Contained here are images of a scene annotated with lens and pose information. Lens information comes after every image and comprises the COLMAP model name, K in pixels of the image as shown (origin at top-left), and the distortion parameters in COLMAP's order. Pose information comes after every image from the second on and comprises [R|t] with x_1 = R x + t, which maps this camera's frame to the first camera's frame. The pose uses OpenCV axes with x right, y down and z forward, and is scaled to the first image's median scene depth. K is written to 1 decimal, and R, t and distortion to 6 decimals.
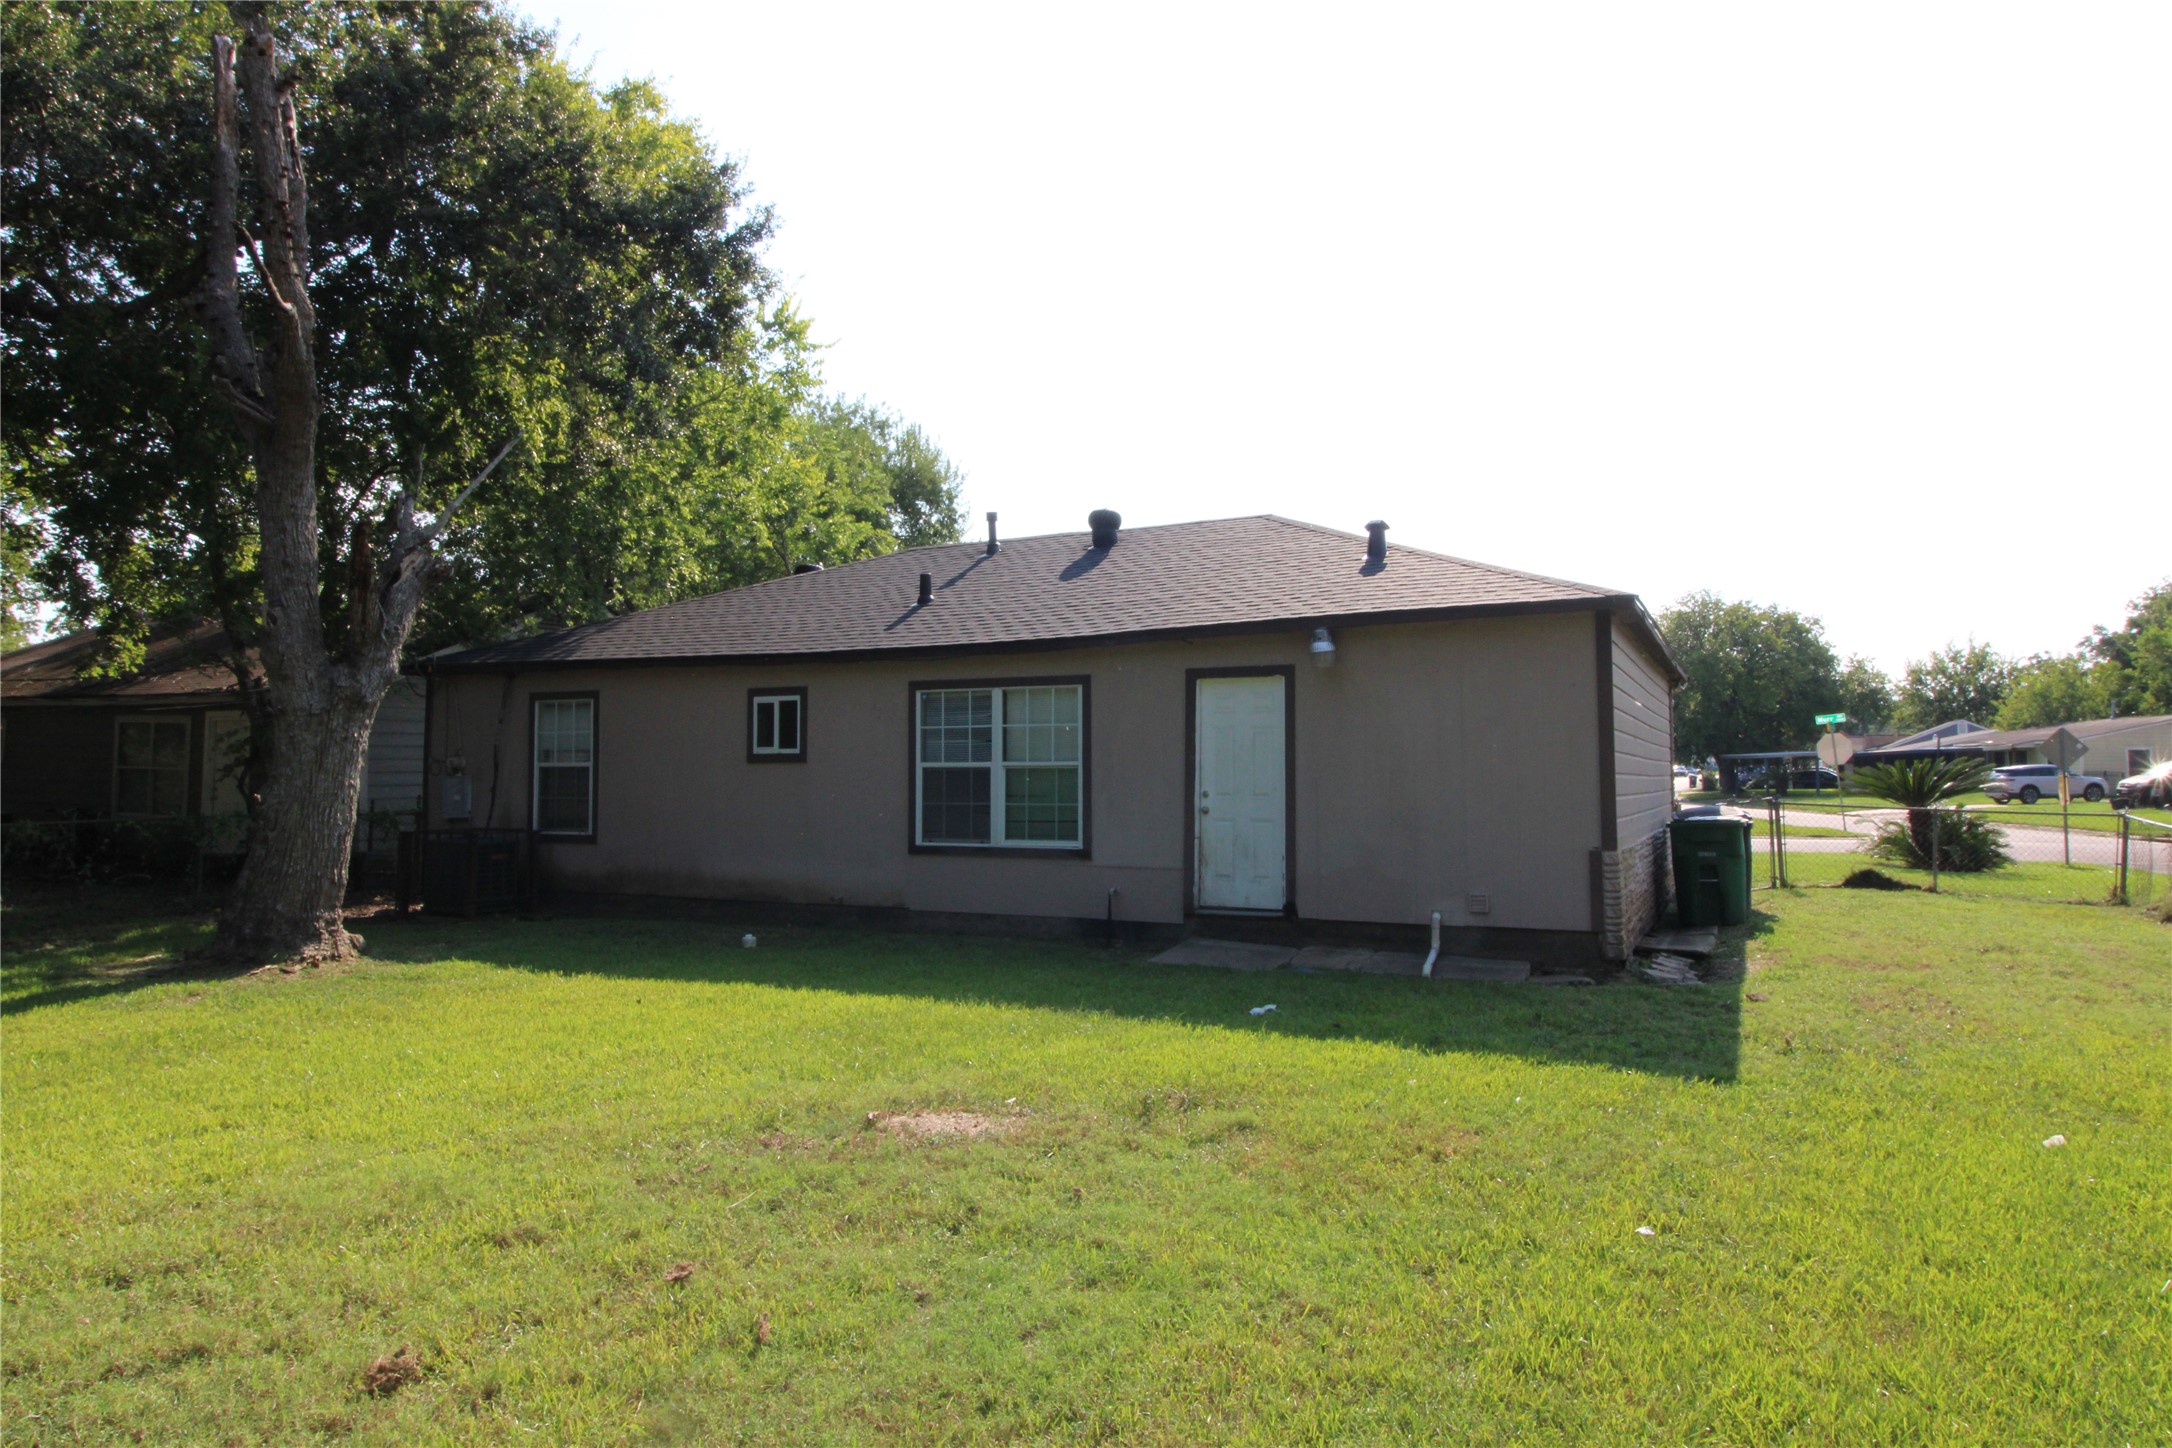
lens RADIAL K [[1378.6, 0, 1087.2], [0, 1378.6, 619.6], [0, 0, 1]] dist [0.005817, -0.000042]
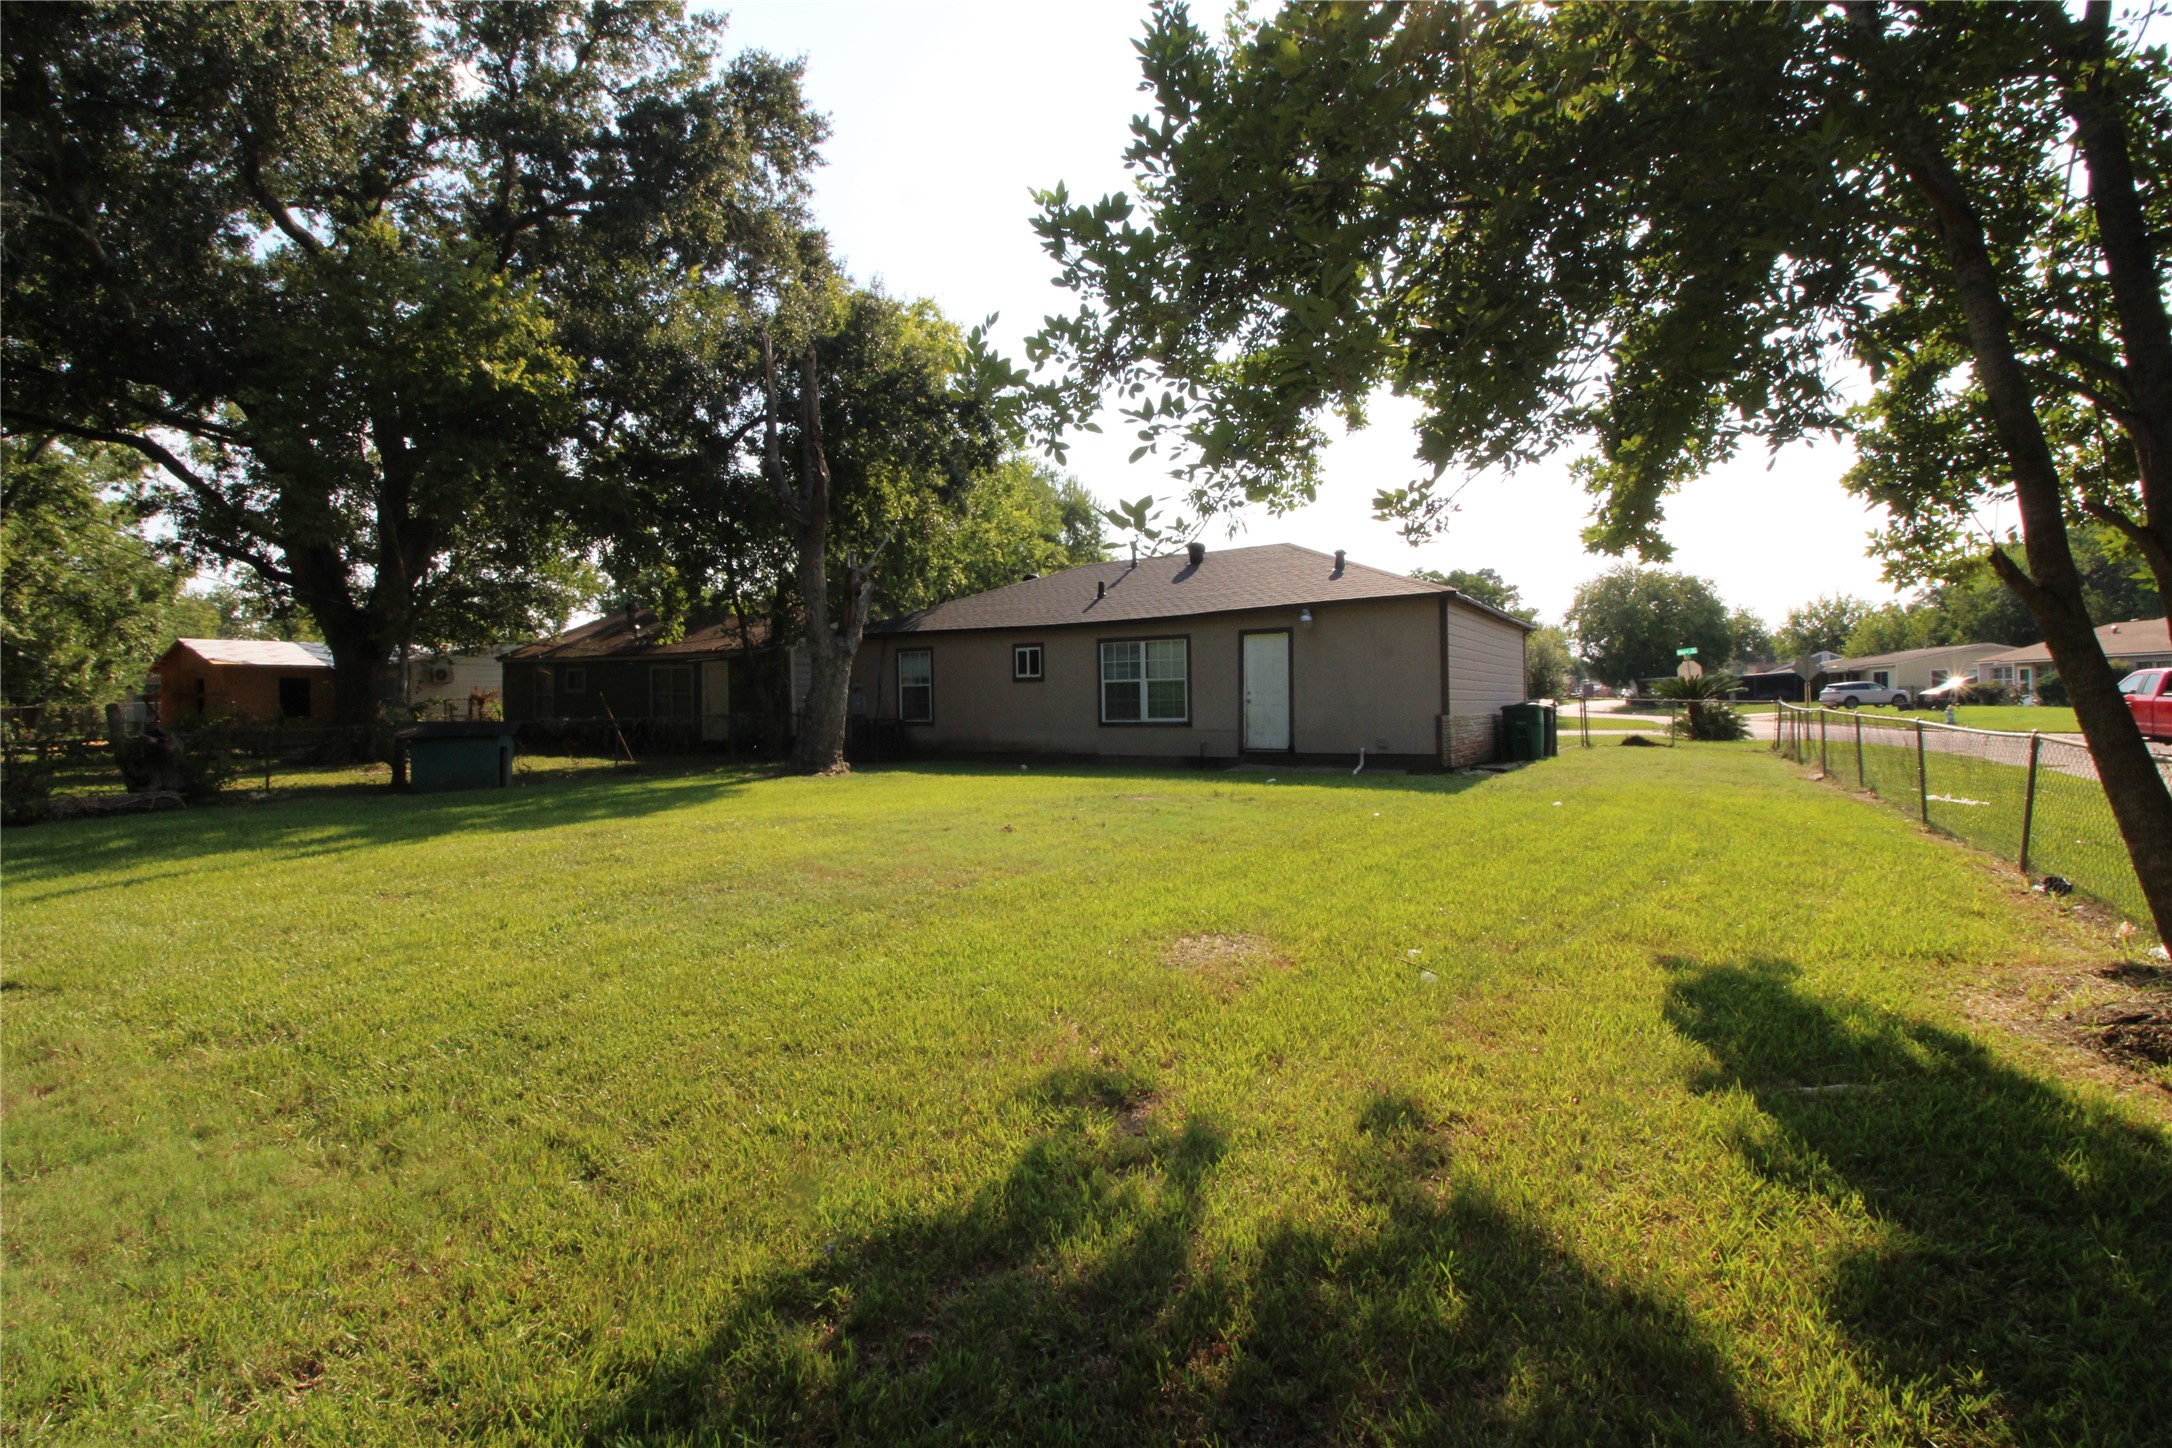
lens RADIAL K [[995.0, 0, 1093.0], [0, 995.0, 689.9], [0, 0, 1]] dist [-0.002201, -0.012671]
pose [[0.995601, -0.013768, -0.092678, -0.004801], [0.022898, 0.994904, 0.098188, -0.020399], [0.090854, -0.099879, 0.990843, -0.379242]]
